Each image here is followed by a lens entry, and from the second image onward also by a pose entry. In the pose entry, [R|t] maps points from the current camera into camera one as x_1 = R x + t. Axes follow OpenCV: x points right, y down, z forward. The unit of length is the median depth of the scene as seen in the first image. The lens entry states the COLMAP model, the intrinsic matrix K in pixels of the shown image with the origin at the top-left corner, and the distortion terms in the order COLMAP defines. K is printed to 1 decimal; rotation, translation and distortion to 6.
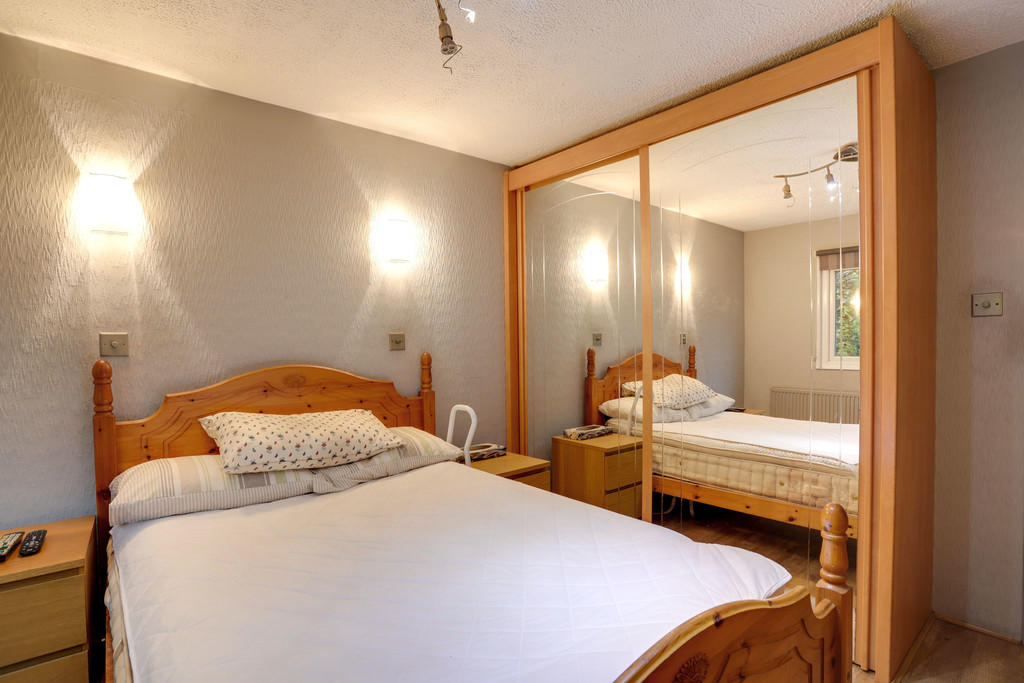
lens RADIAL K [[548.1, 0, 512.0], [0, 548.1, 341.5], [0, 0, 1]] dist [-0.001387, -0.000302]
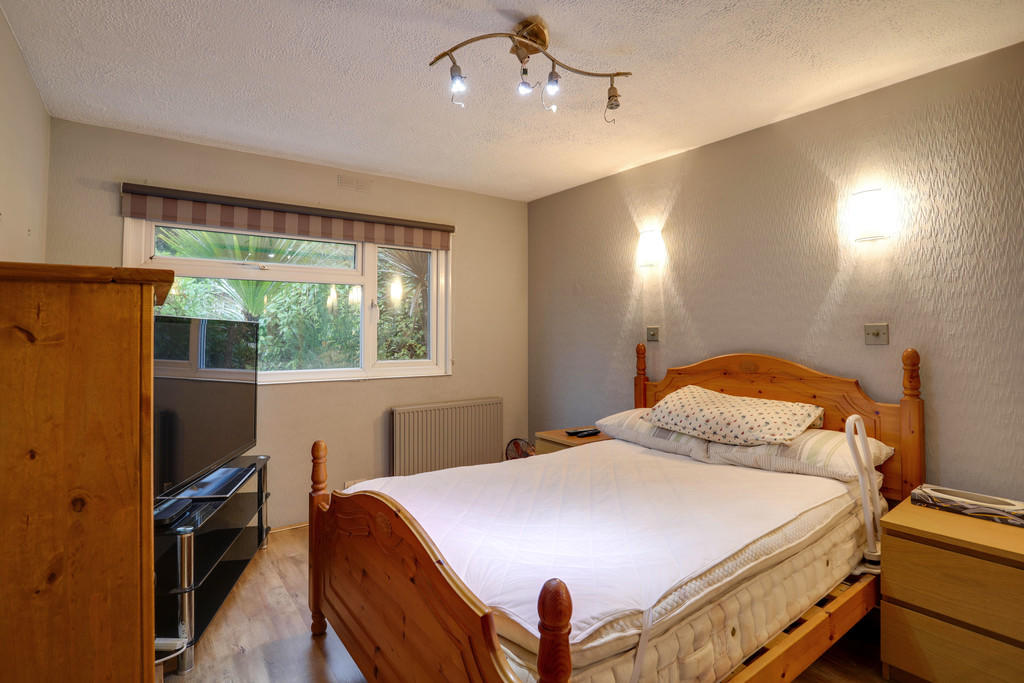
lens RADIAL K [[503.5, 0, 512.8], [0, 503.5, 318.4], [0, 0, 1]] dist [-0.000229, 0.000555]
pose [[-0.041007, -0.019927, -0.998960, 0.730081], [-0.003391, 0.999798, -0.019805, -0.008649], [0.999153, 0.002576, -0.041066, 0.604393]]
